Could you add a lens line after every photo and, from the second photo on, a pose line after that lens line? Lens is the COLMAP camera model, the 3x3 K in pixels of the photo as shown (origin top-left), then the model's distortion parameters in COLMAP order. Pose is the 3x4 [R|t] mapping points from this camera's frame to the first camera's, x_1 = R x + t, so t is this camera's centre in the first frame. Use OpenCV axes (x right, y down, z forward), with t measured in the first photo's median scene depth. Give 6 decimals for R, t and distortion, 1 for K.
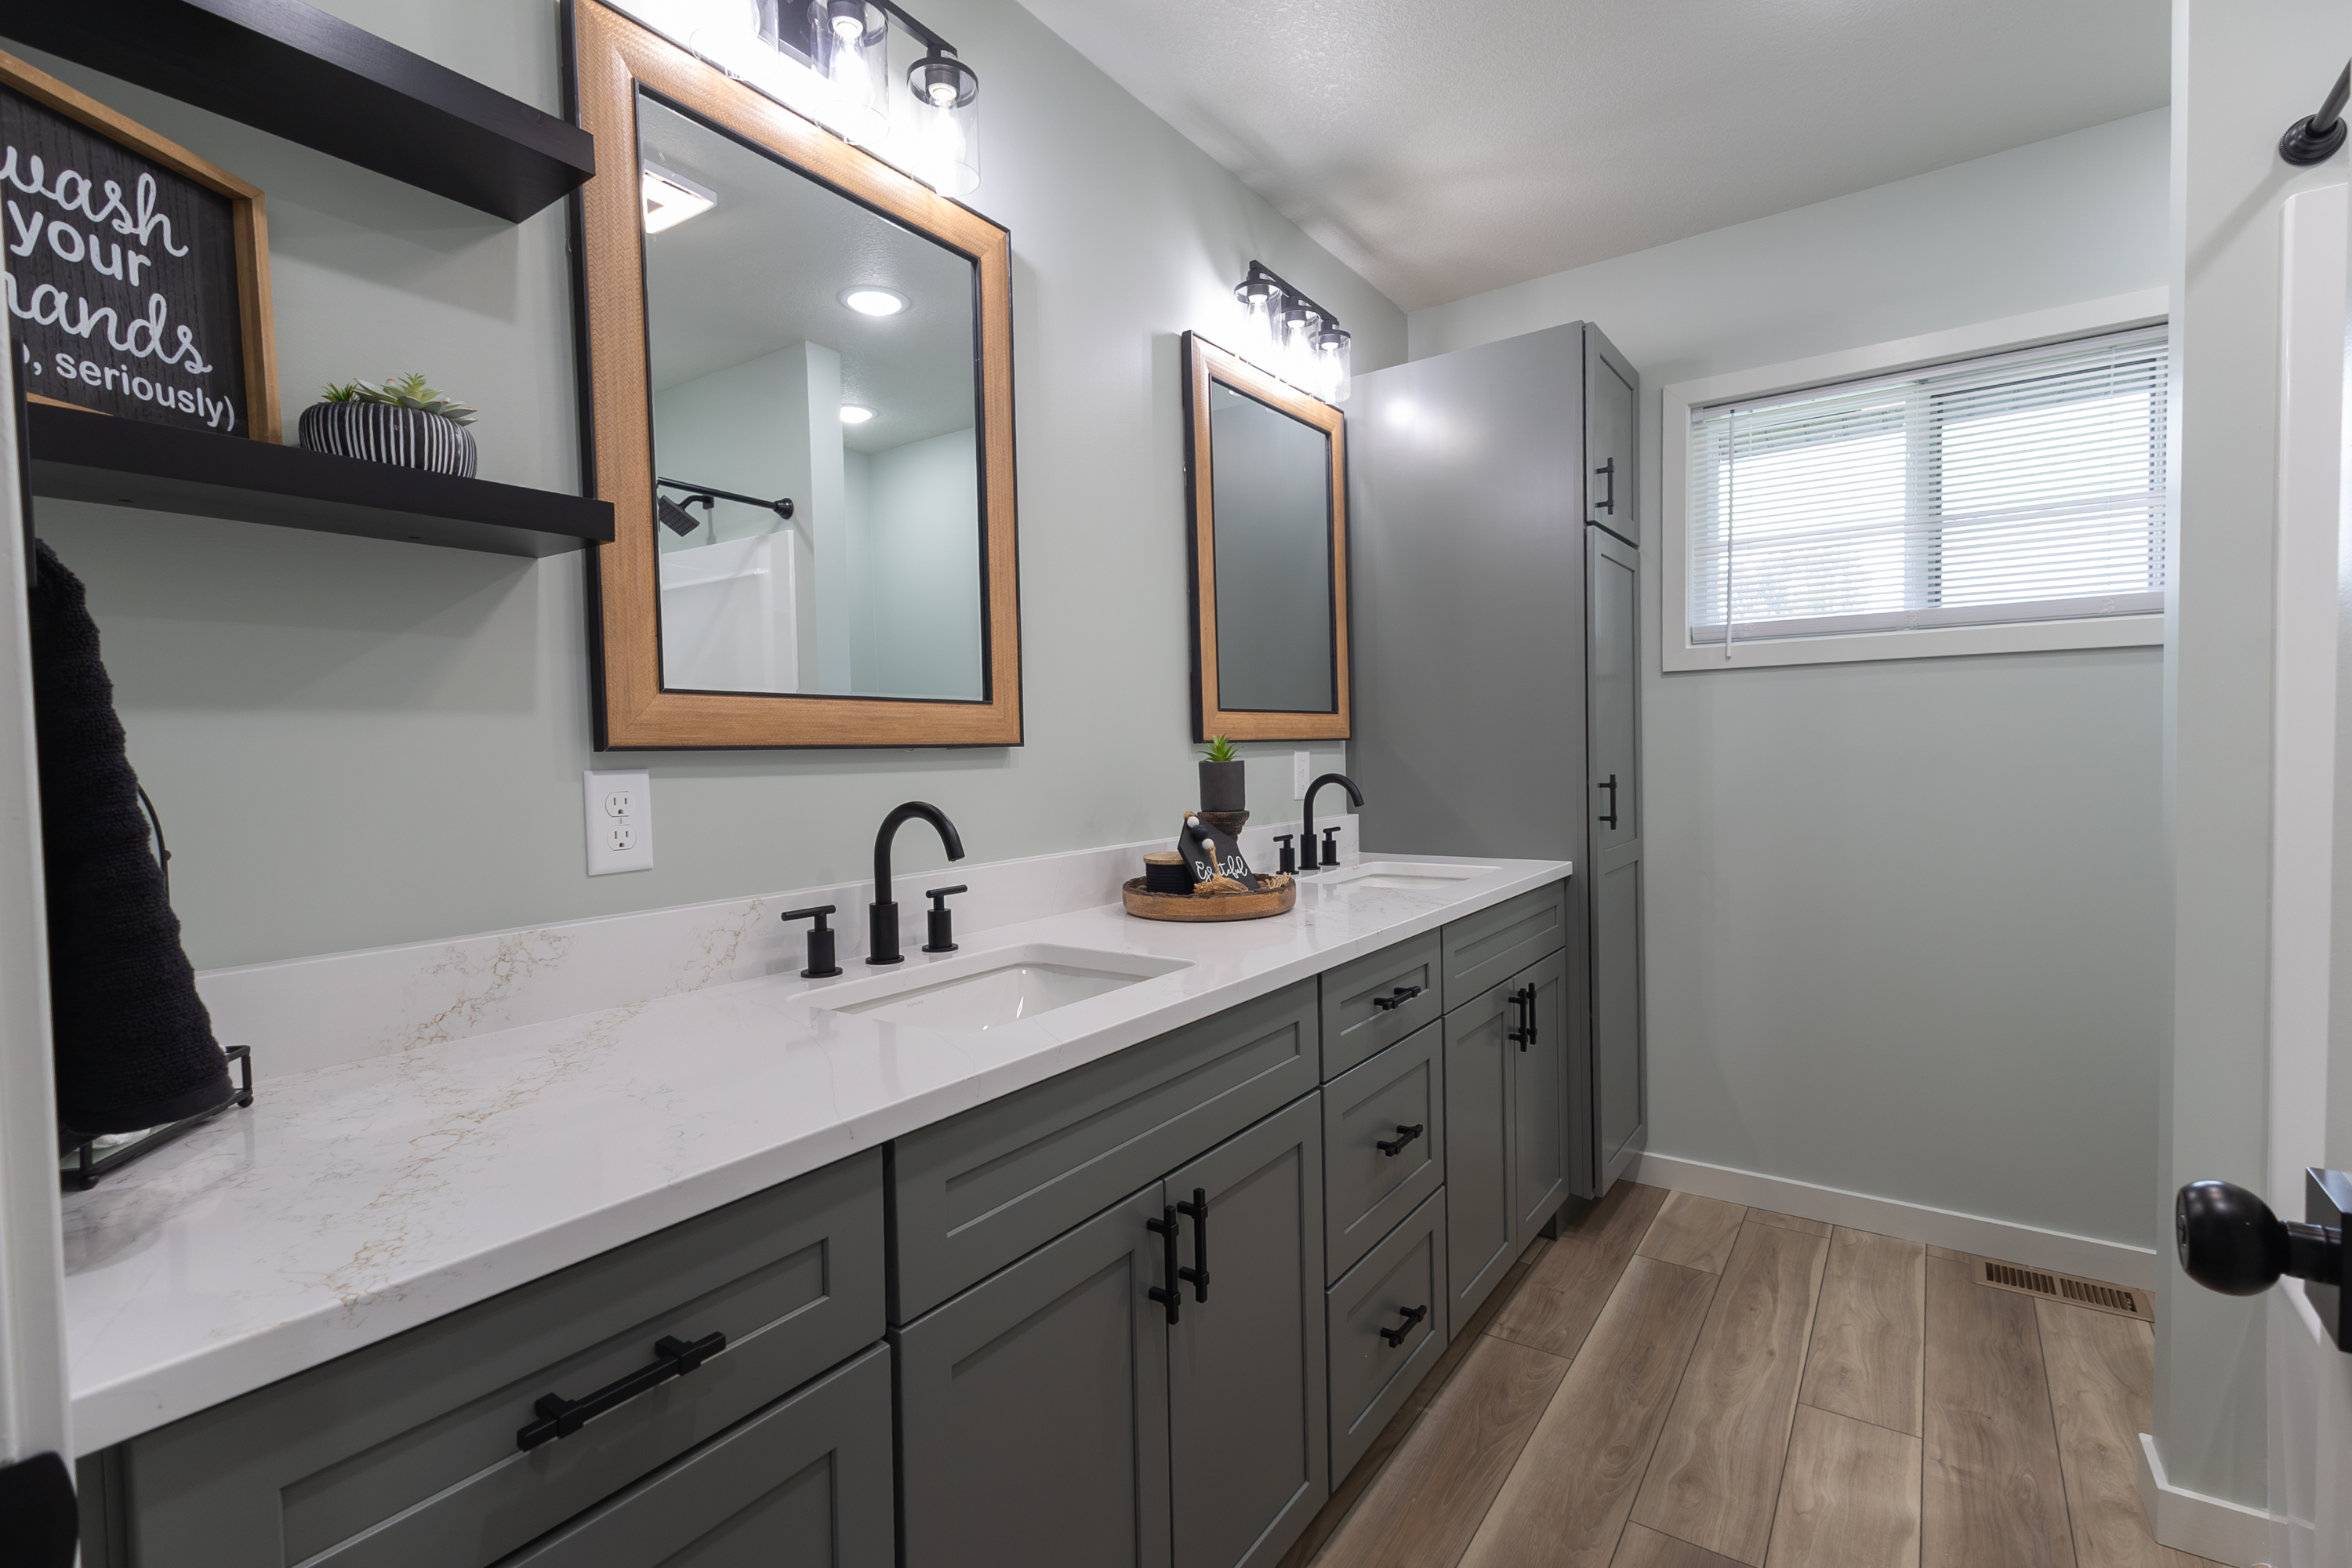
lens RADIAL K [[1081.5, 0, 1174.2], [0, 1081.5, 789.3], [0, 0, 1]] dist [0.023191, -0.008019]
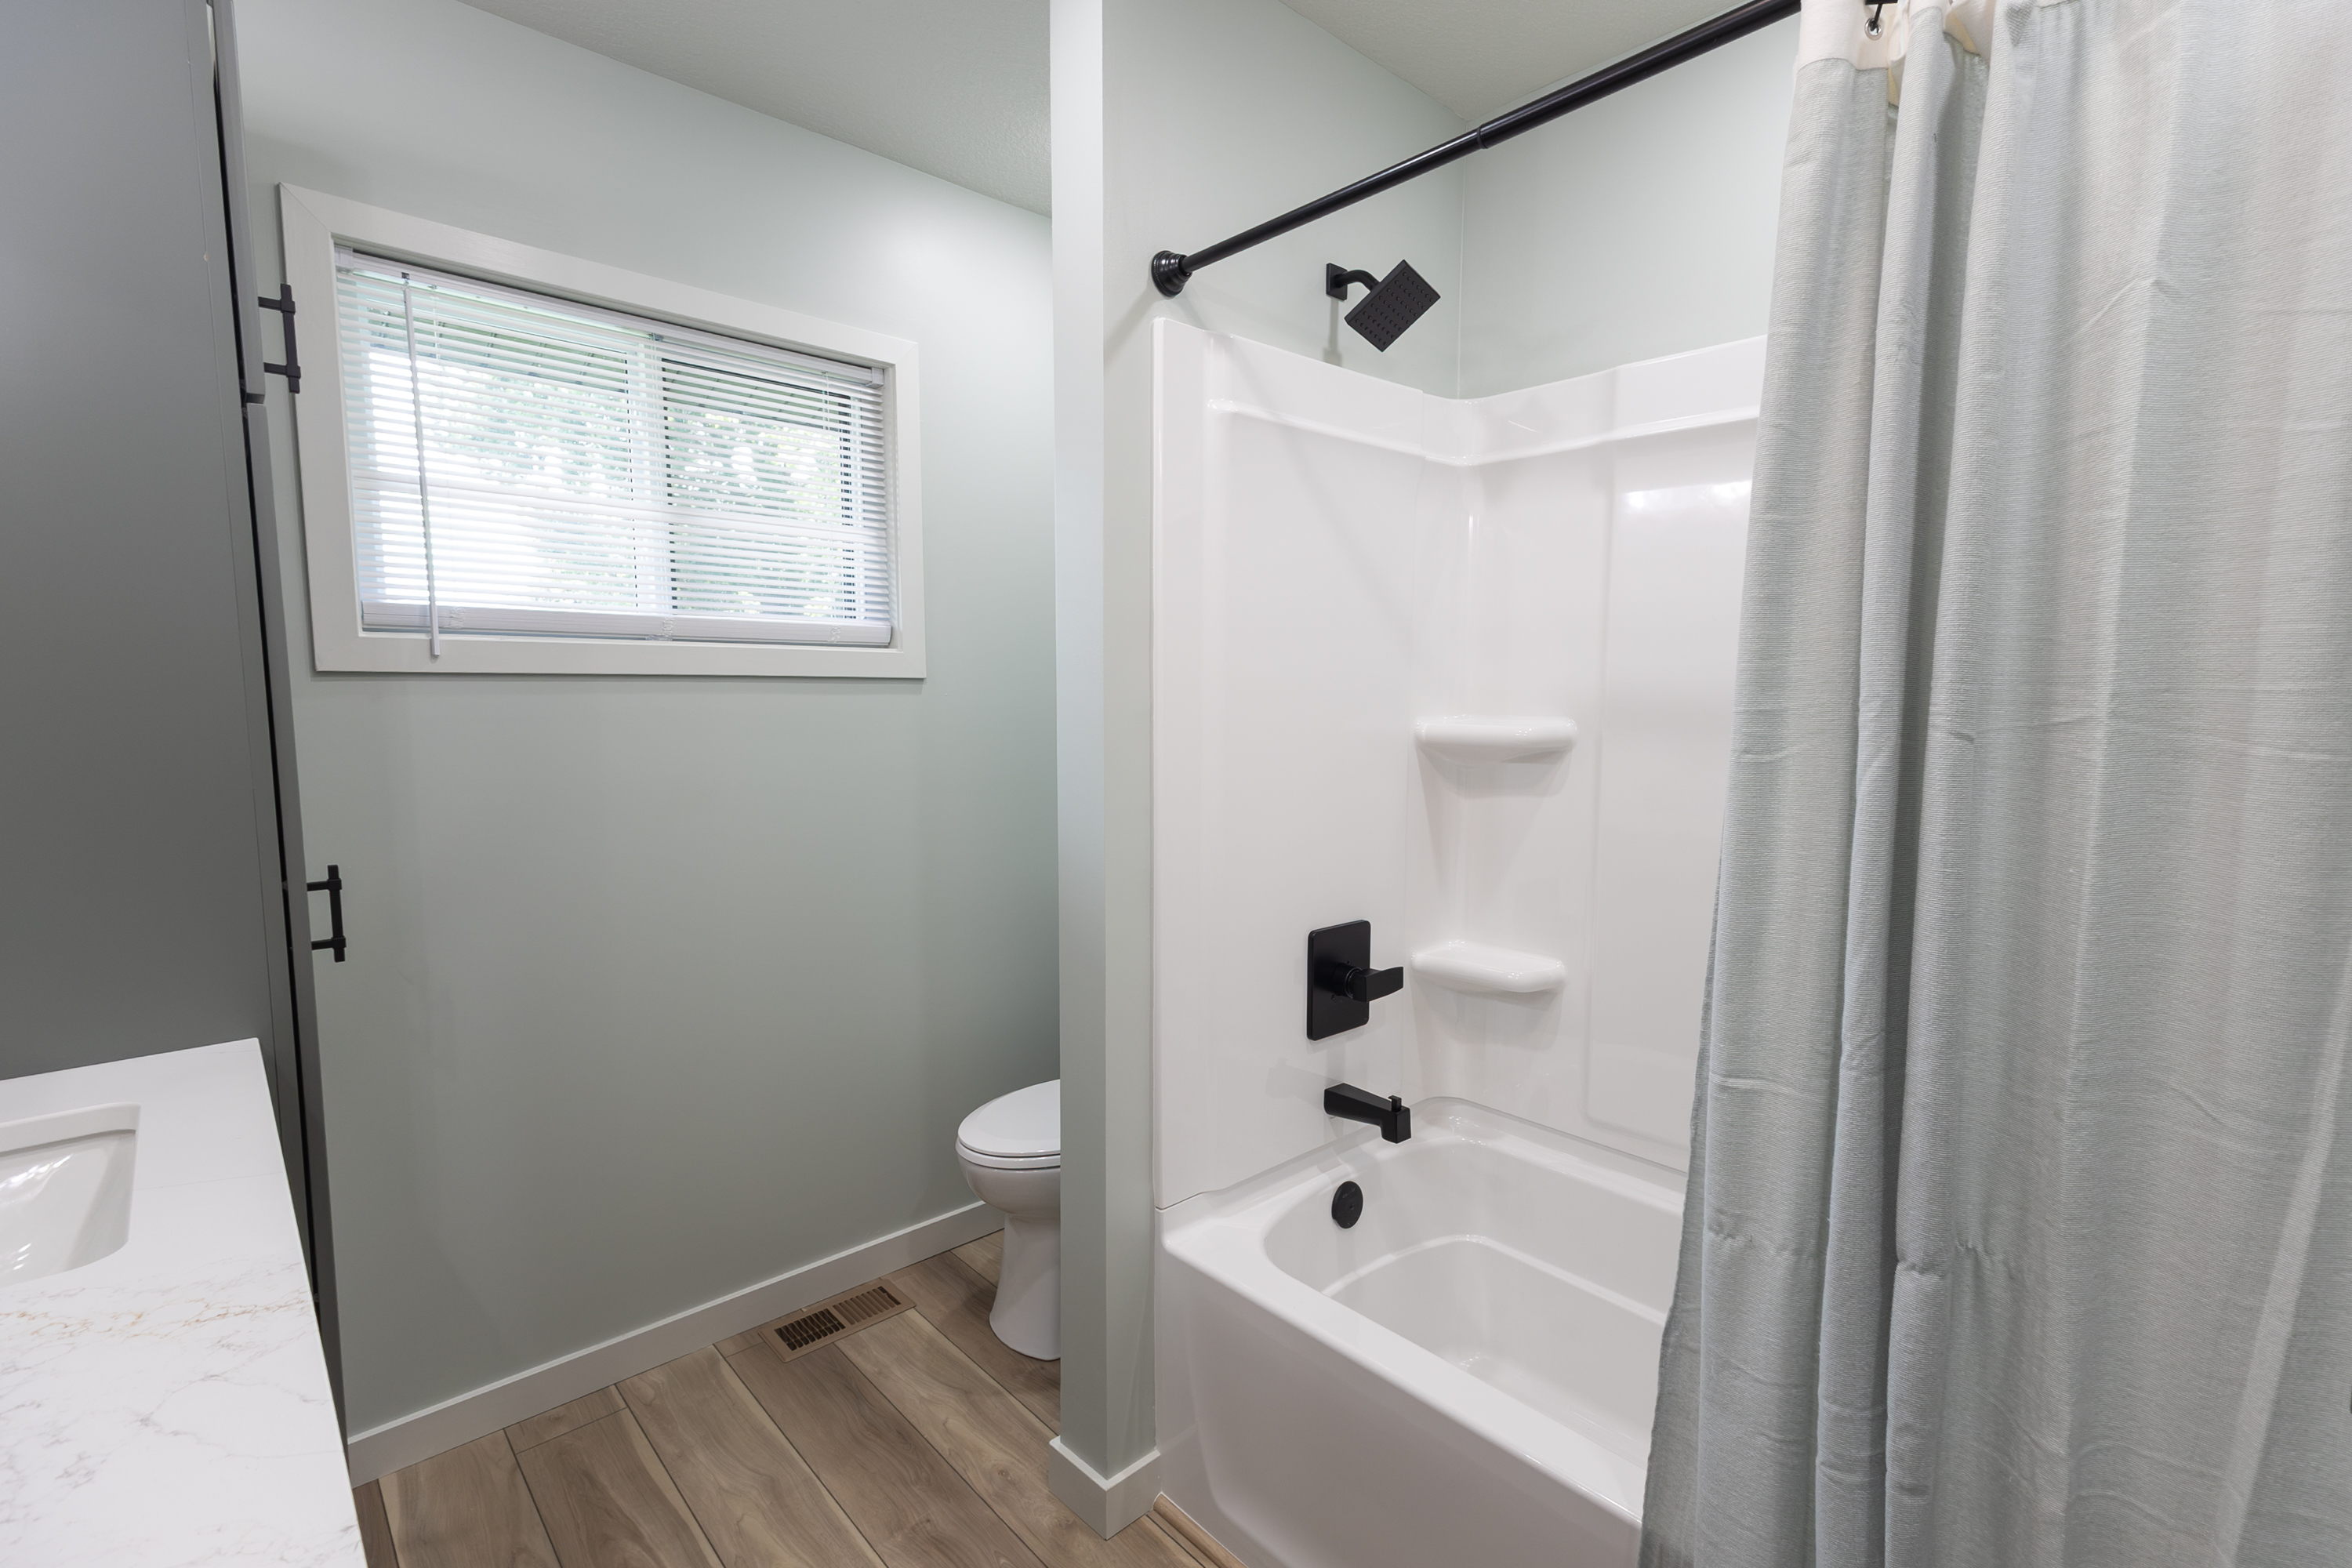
lens RADIAL K [[1071.0, 0, 1189.5], [0, 1071.0, 784.8], [0, 0, 1]] dist [0.044235, -0.020592]
pose [[0.208002, -0.070994, 0.975549, -0.054361], [0.025253, 0.997420, 0.067201, -0.083482], [-0.977802, 0.010658, 0.209258, 0.452266]]
